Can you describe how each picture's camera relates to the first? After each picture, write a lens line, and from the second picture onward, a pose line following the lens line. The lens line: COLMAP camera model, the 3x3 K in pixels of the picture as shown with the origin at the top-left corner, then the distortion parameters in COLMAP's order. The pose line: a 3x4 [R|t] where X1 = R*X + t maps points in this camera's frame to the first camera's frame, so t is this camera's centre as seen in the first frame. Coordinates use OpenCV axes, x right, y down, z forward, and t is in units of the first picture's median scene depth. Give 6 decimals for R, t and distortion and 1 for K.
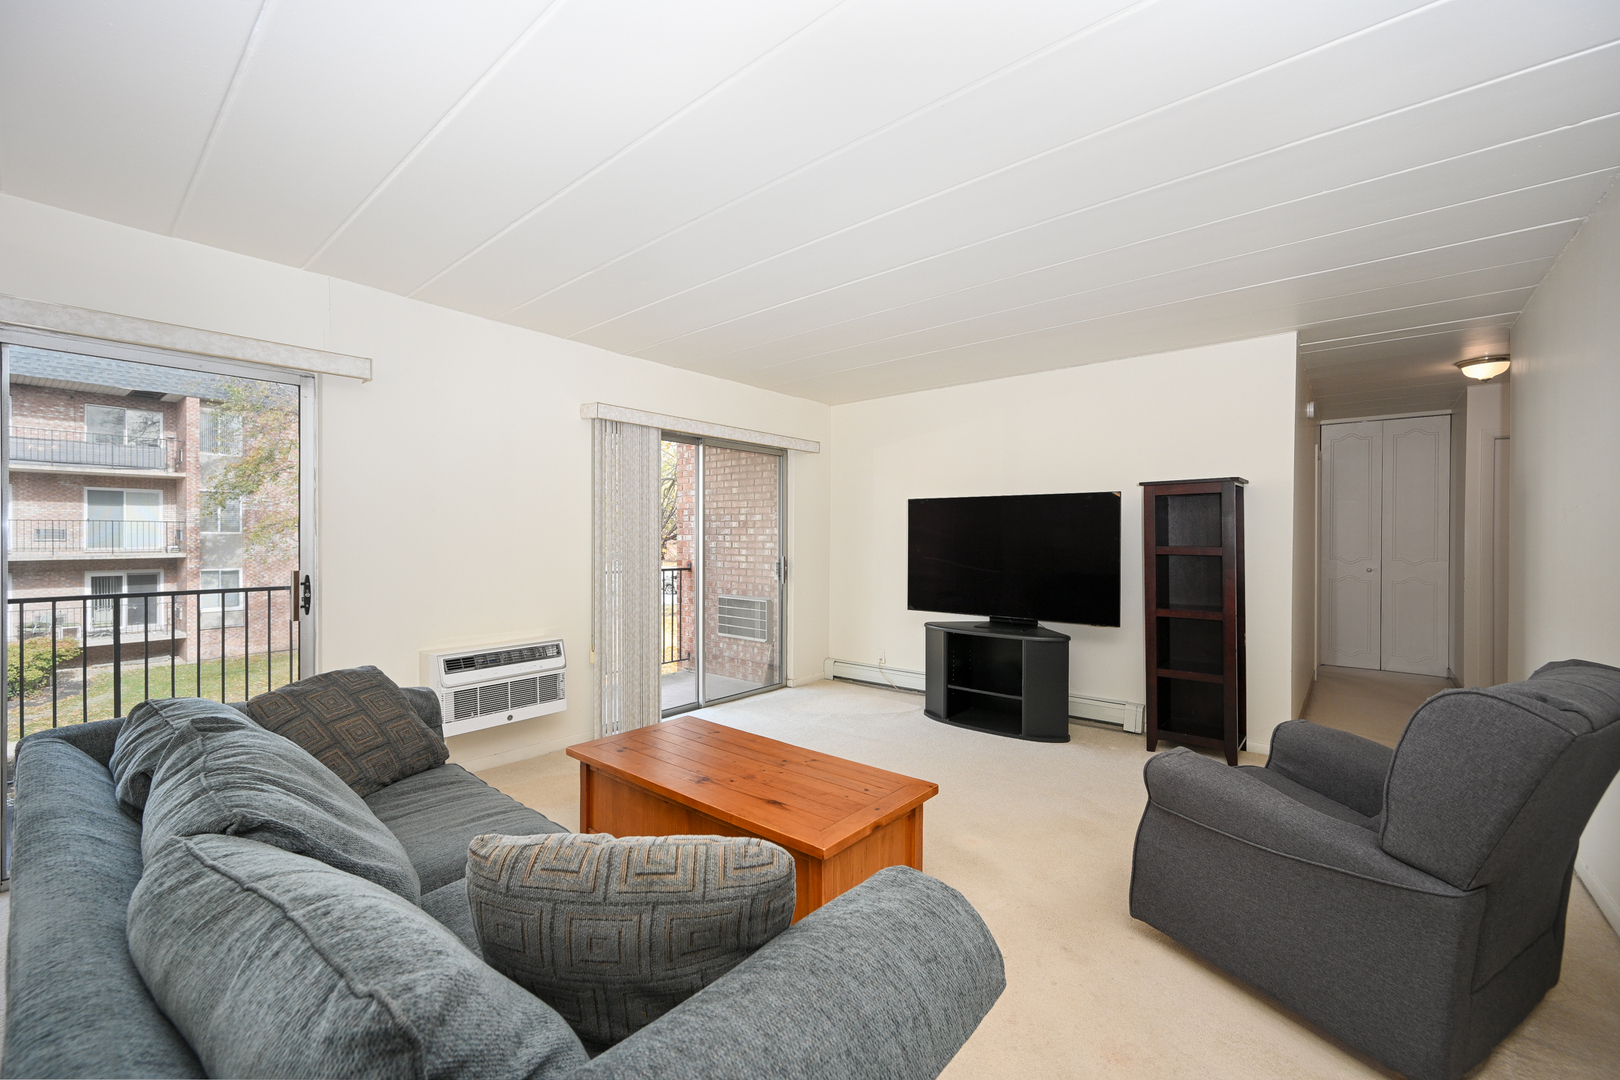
lens RADIAL K [[652.2, 0, 810.7], [0, 652.2, 532.4], [0, 0, 1]] dist [0.000125, -0.000689]
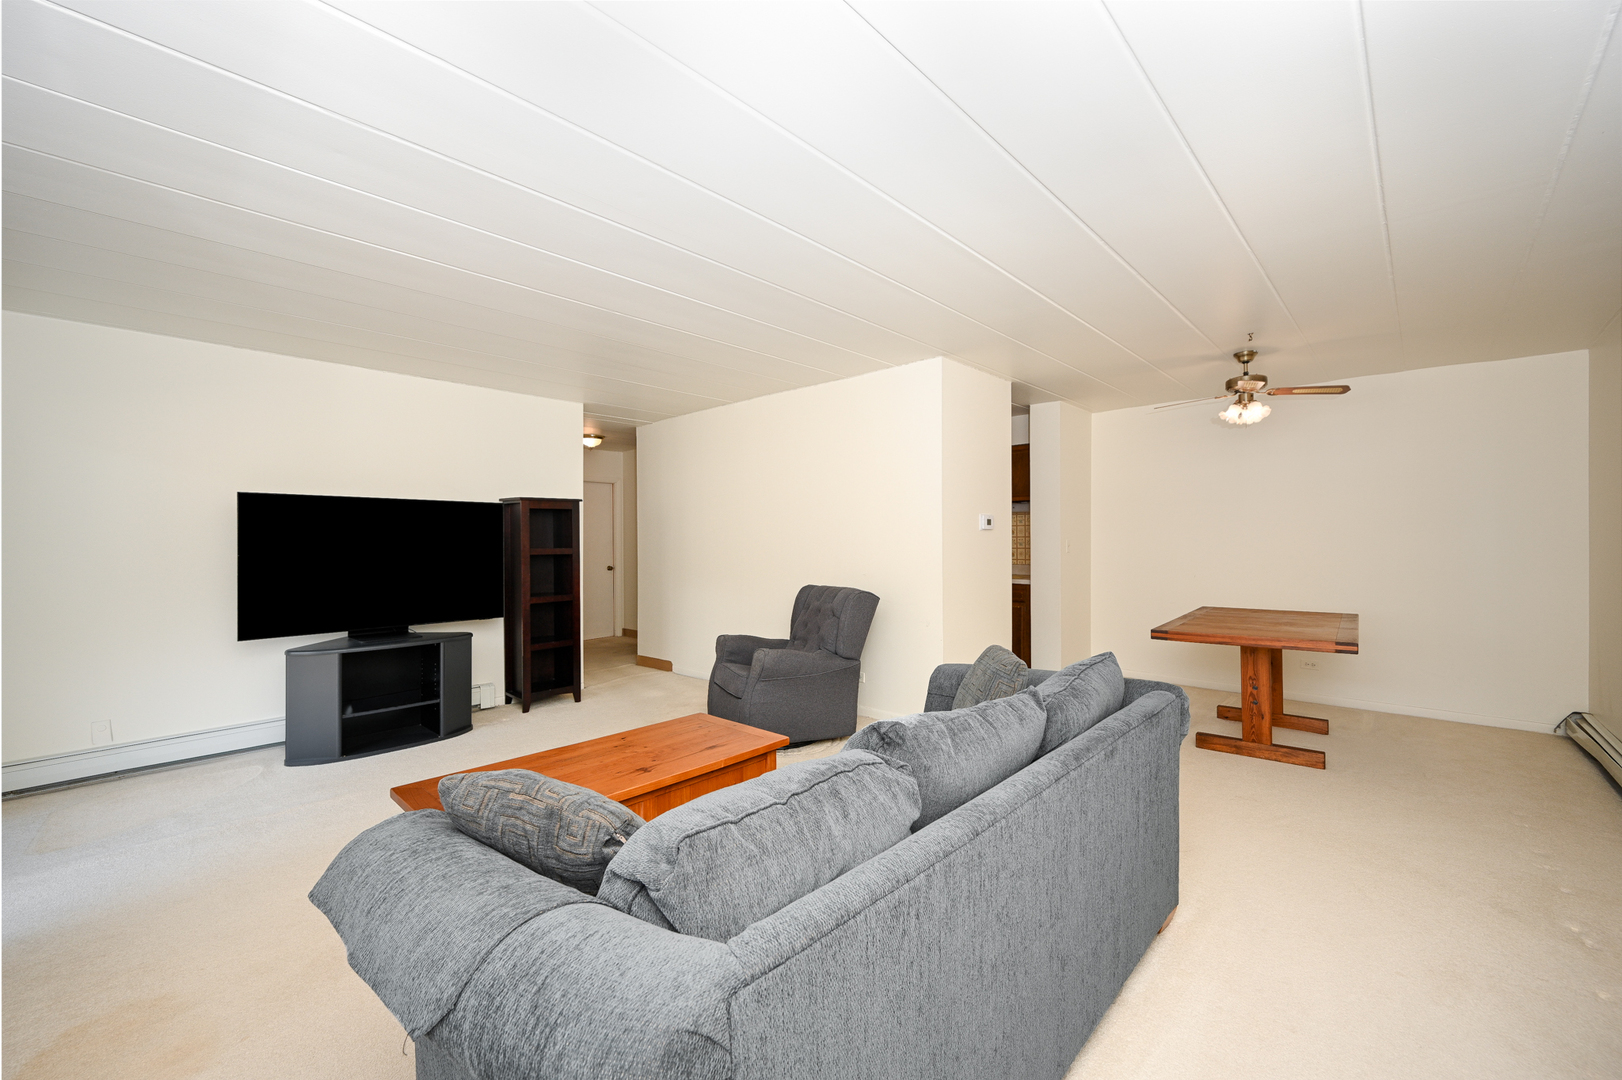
lens RADIAL K [[653.0, 0, 808.8], [0, 653.0, 534.5], [0, 0, 1]] dist [0.000125, -0.000689]
pose [[0.058502, 0.007075, 0.998262, -0.413829], [-0.001676, 0.999974, -0.006989, 0.000588], [-0.998286, -0.001264, 0.058513, 0.226924]]
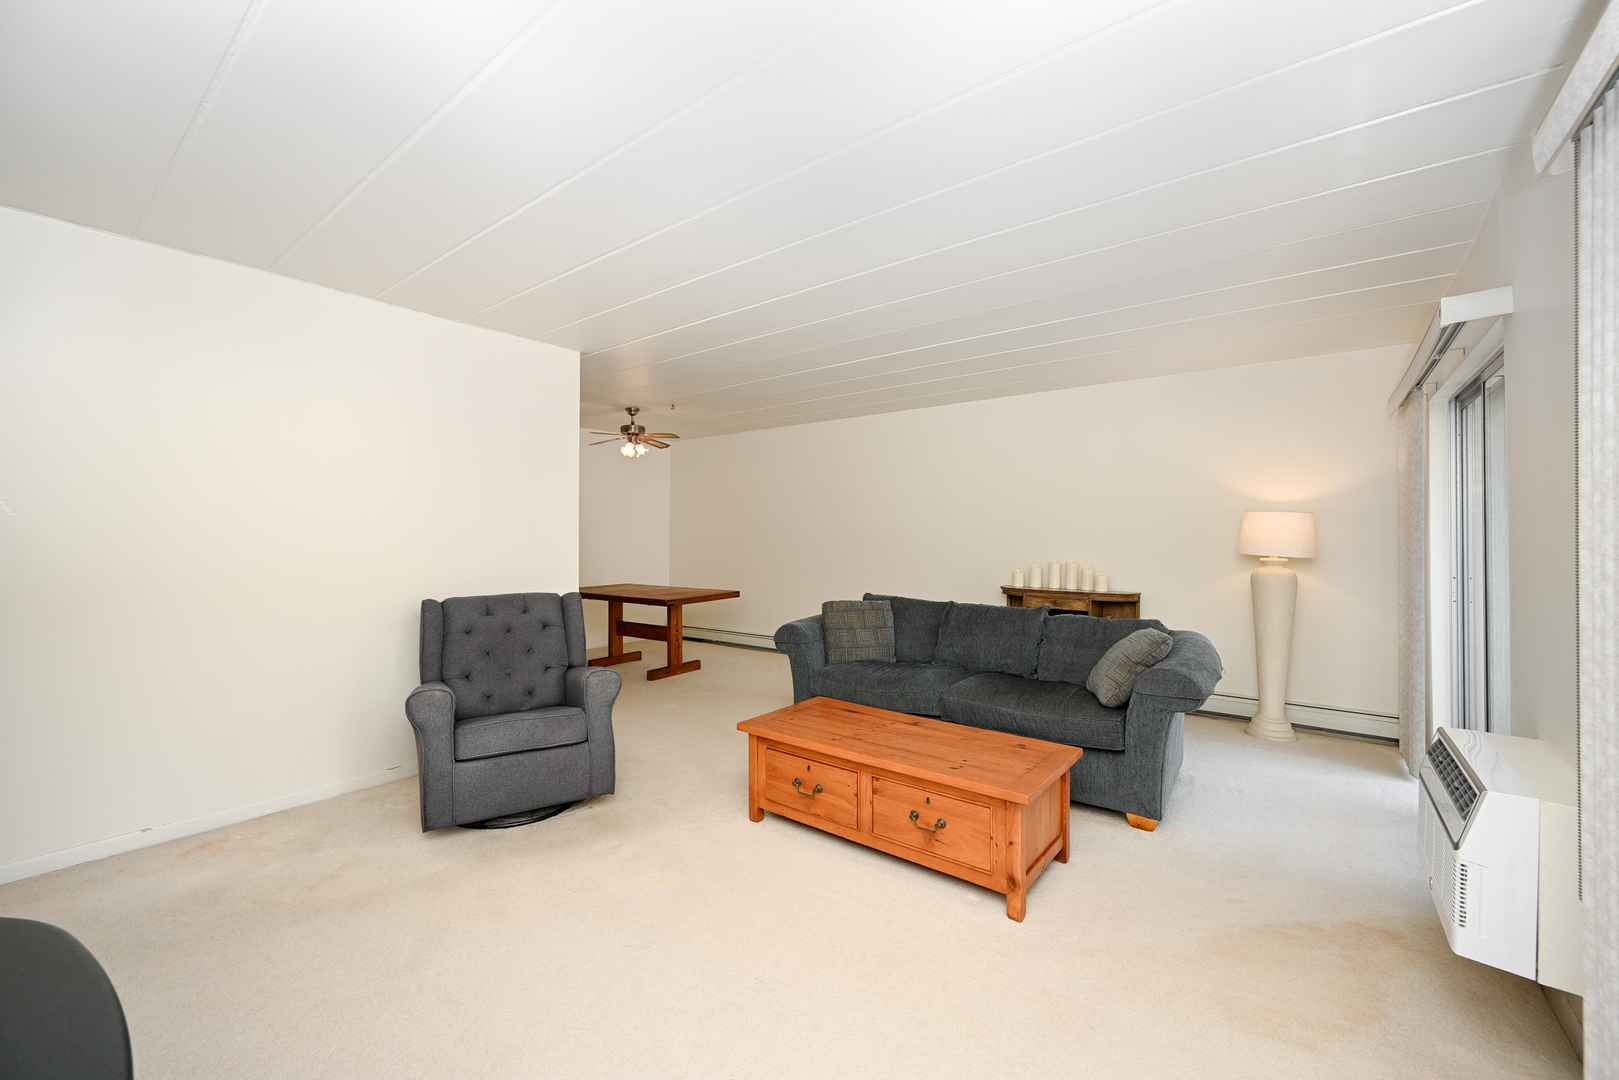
lens RADIAL K [[651.8, 0, 817.3], [0, 651.8, 530.7], [0, 0, 1]] dist [0.000125, -0.000689]
pose [[-0.999152, -0.002445, -0.041108, 0.029971], [-0.001913, 0.999914, -0.012998, 0.004246], [0.041136, -0.012908, -0.999070, 0.788350]]
